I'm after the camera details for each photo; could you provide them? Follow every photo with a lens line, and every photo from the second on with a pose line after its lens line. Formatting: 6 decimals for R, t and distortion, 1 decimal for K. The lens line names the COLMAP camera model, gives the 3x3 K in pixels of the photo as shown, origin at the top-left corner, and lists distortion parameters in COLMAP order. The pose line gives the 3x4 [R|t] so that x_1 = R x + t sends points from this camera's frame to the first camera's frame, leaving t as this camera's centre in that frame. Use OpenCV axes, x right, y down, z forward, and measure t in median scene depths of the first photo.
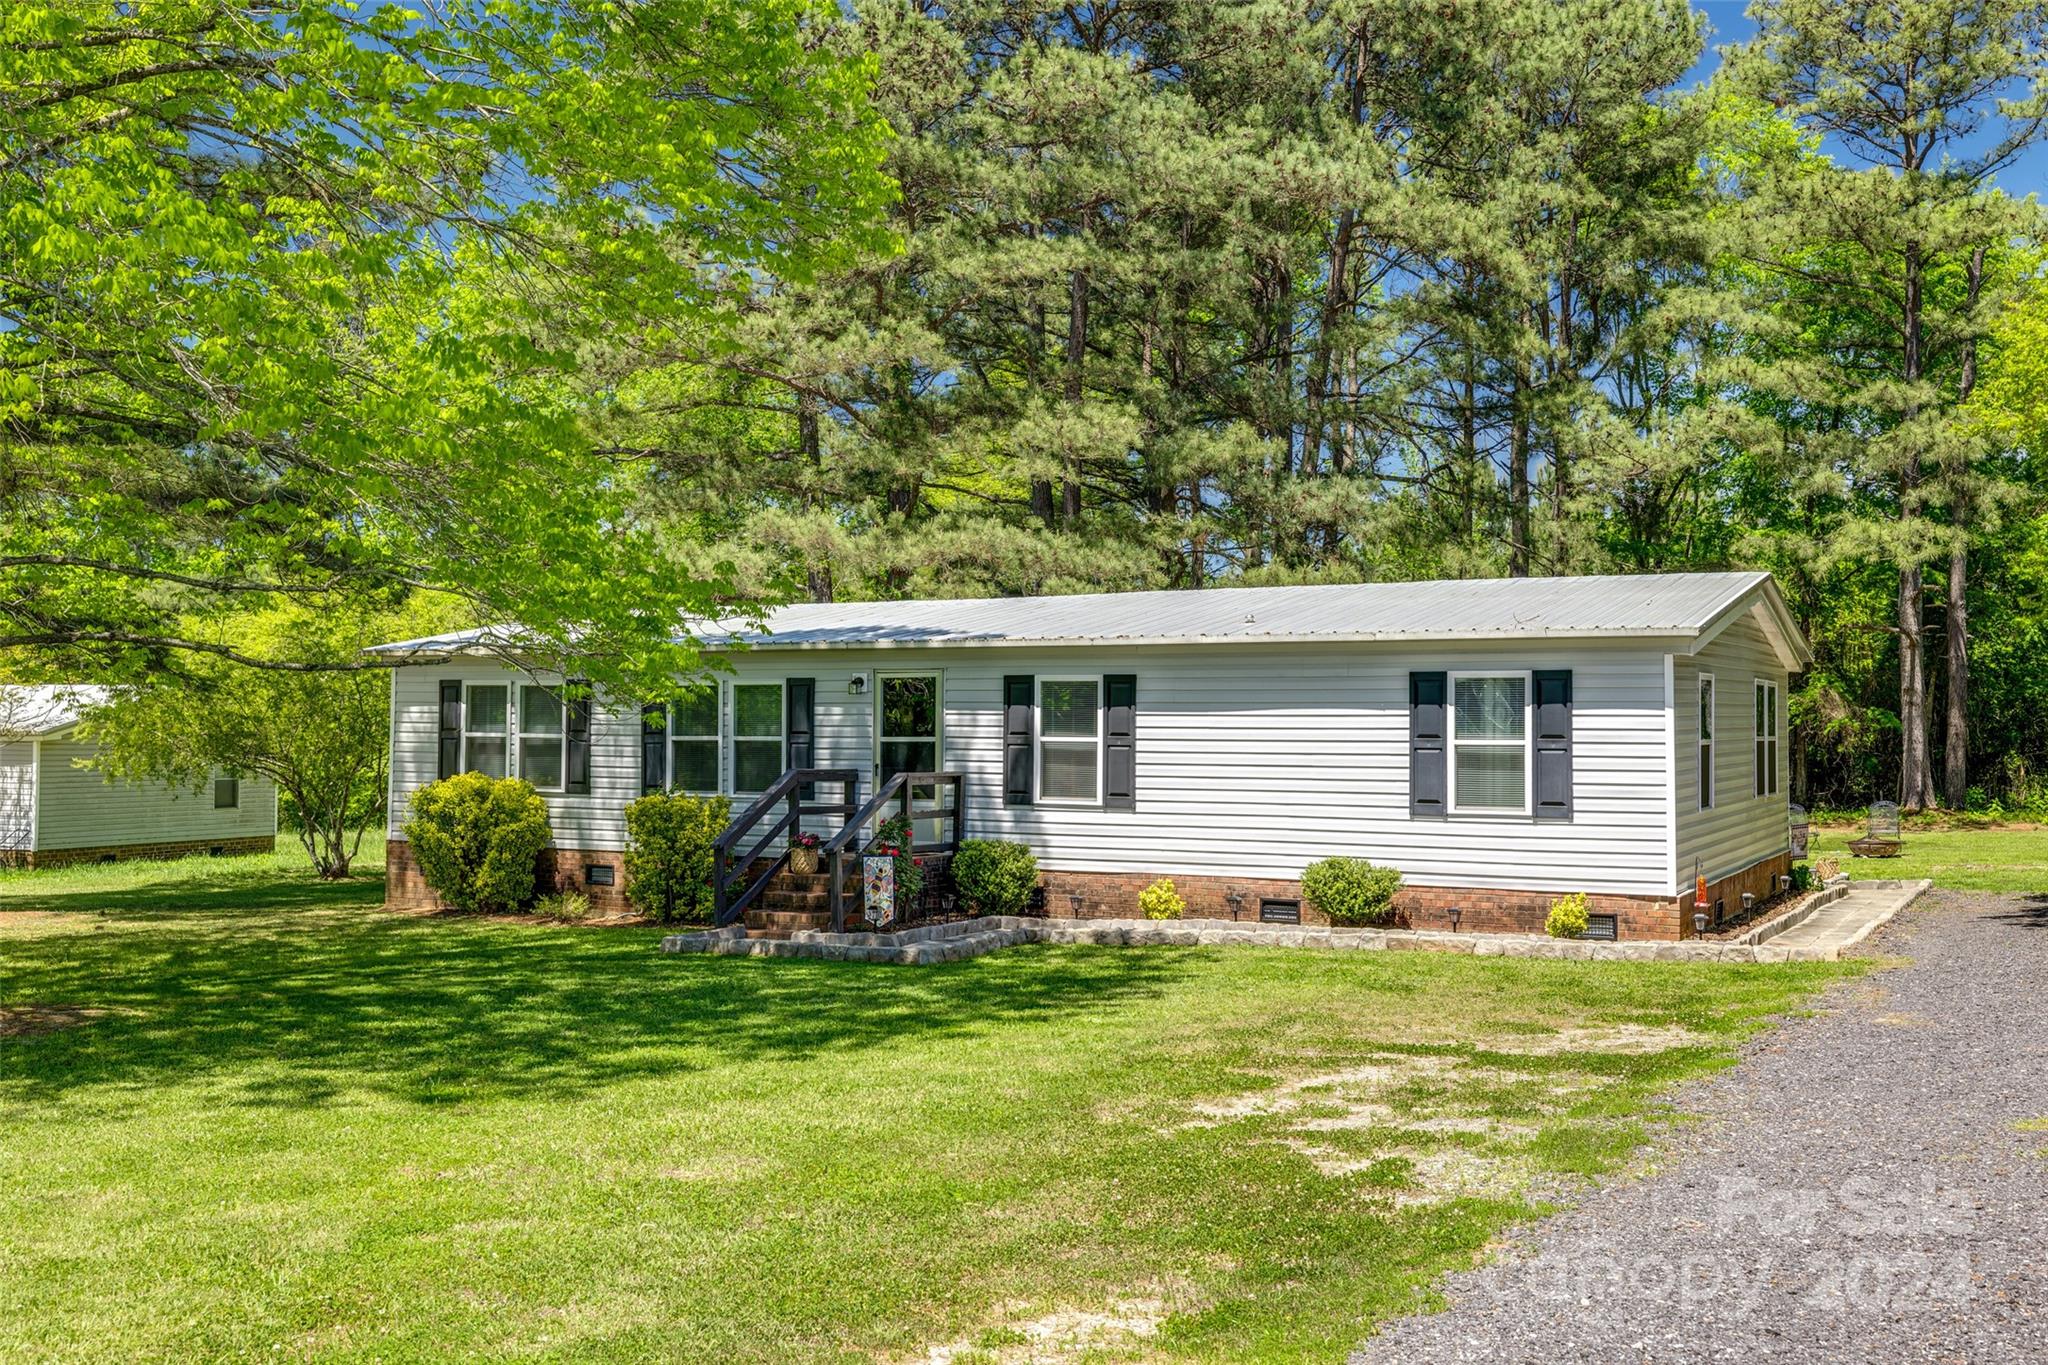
lens RADIAL K [[2086.6, 0, 991.8], [0, 2086.6, 723.1], [0, 0, 1]] dist [-0.012725, 0.000000]
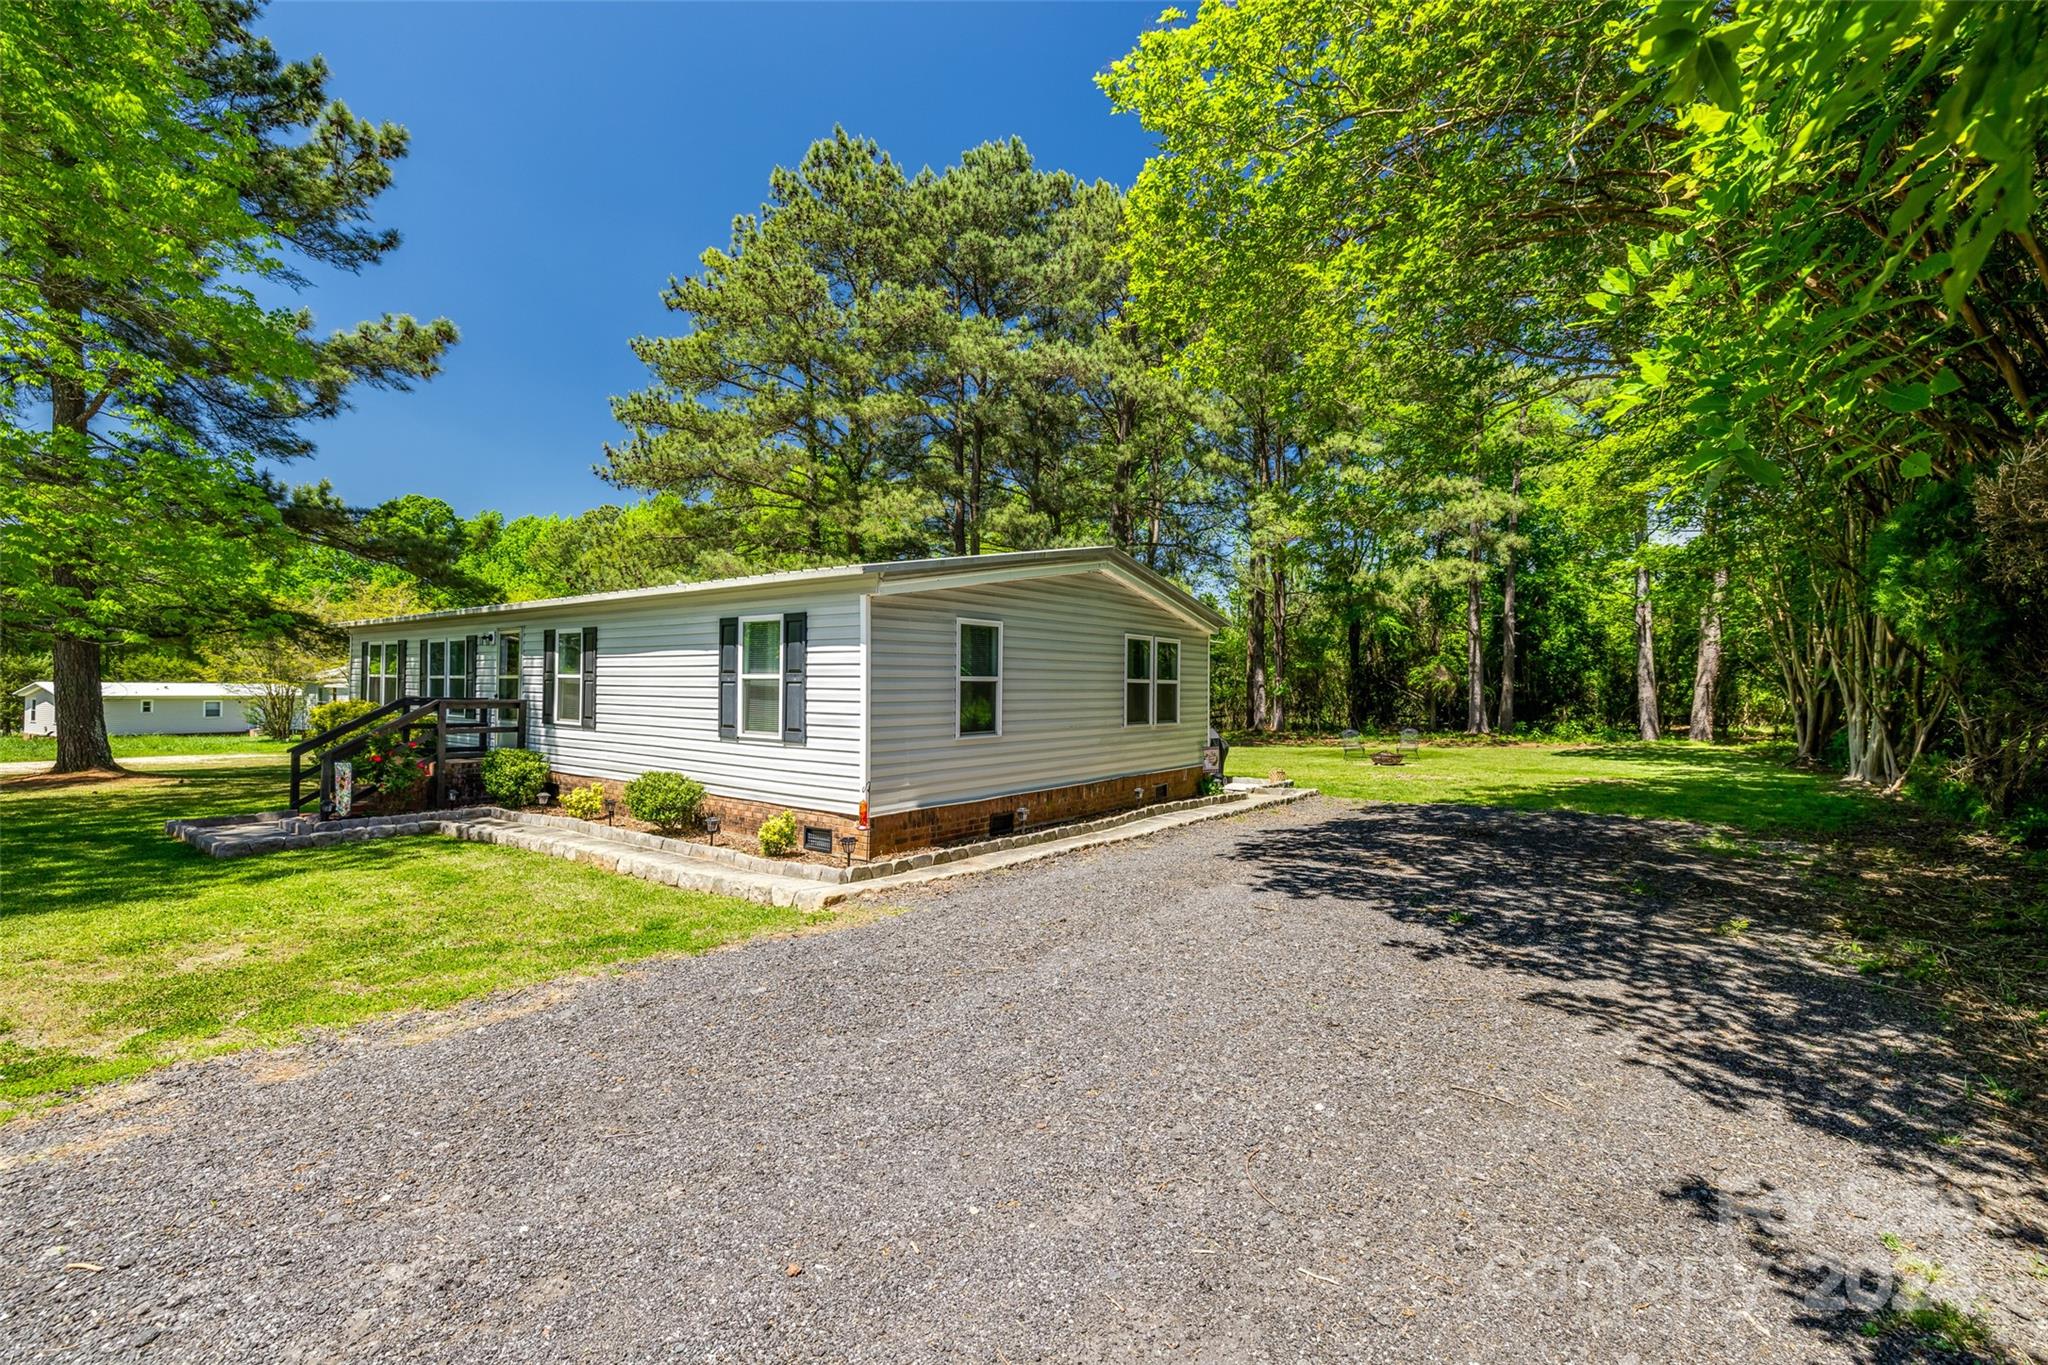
lens RADIAL K [[897.2, 0, 1015.5], [0, 897.2, 686.9], [0, 0, 1]] dist [-0.000109, -0.000312]
pose [[0.987713, 0.006829, -0.156132, 0.388552], [-0.006936, 0.999976, -0.000138, 0.012036], [0.156127, 0.001219, 0.987736, 0.446326]]
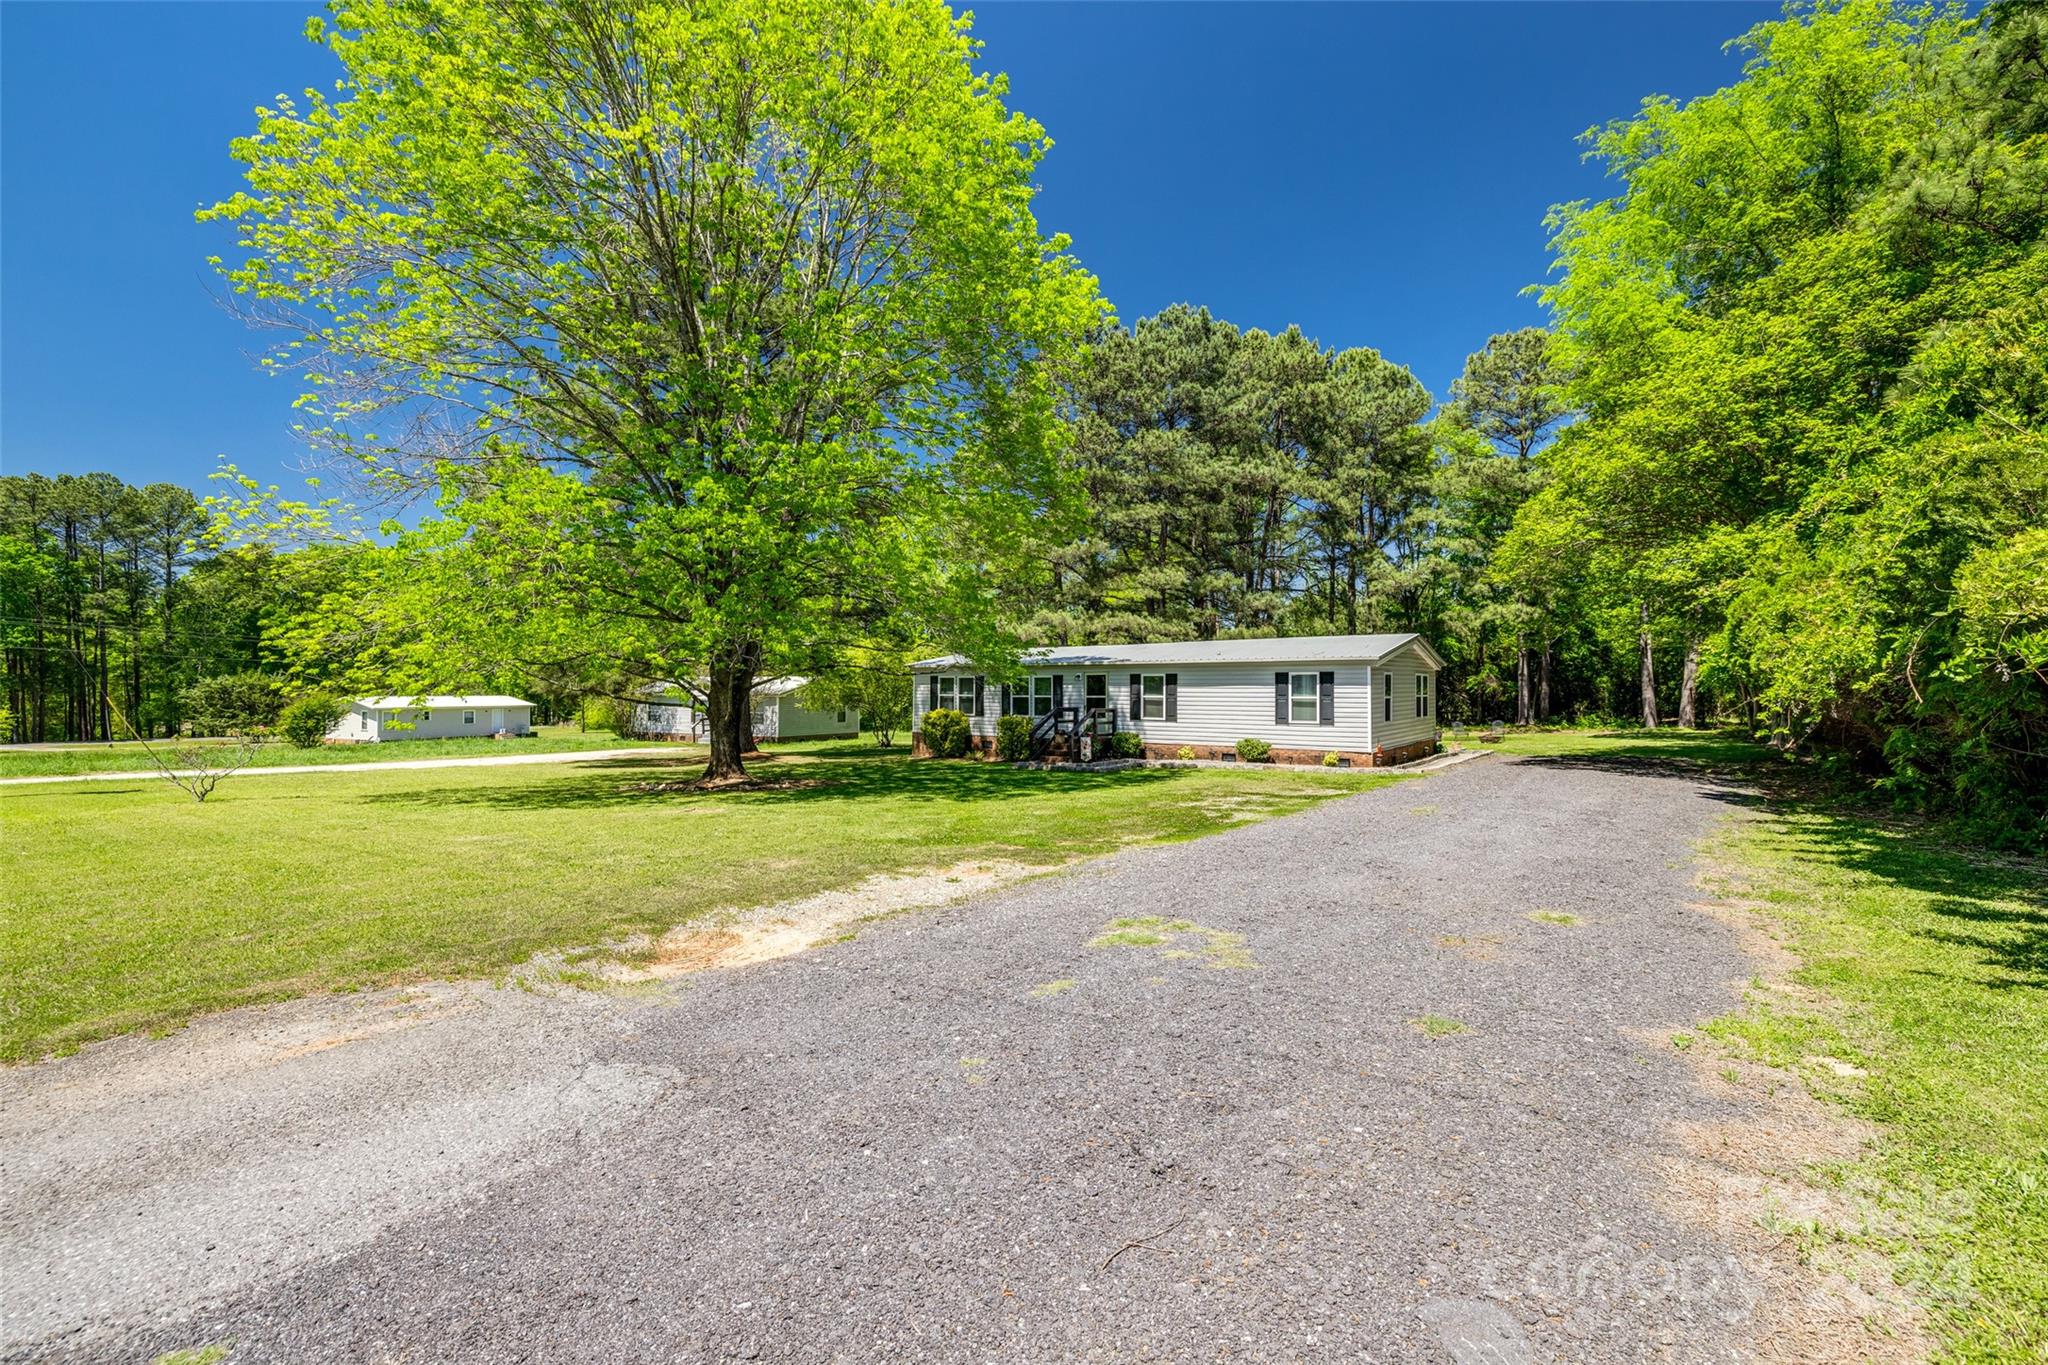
lens RADIAL K [[897.2, 0, 990.9], [0, 897.2, 702.9], [0, 0, 1]] dist [-0.000109, -0.000312]
pose [[0.987446, -0.000904, -0.157954, 0.011022], [0.003443, 0.999869, 0.015801, -0.003403], [0.157919, -0.016146, 0.987320, -0.221473]]
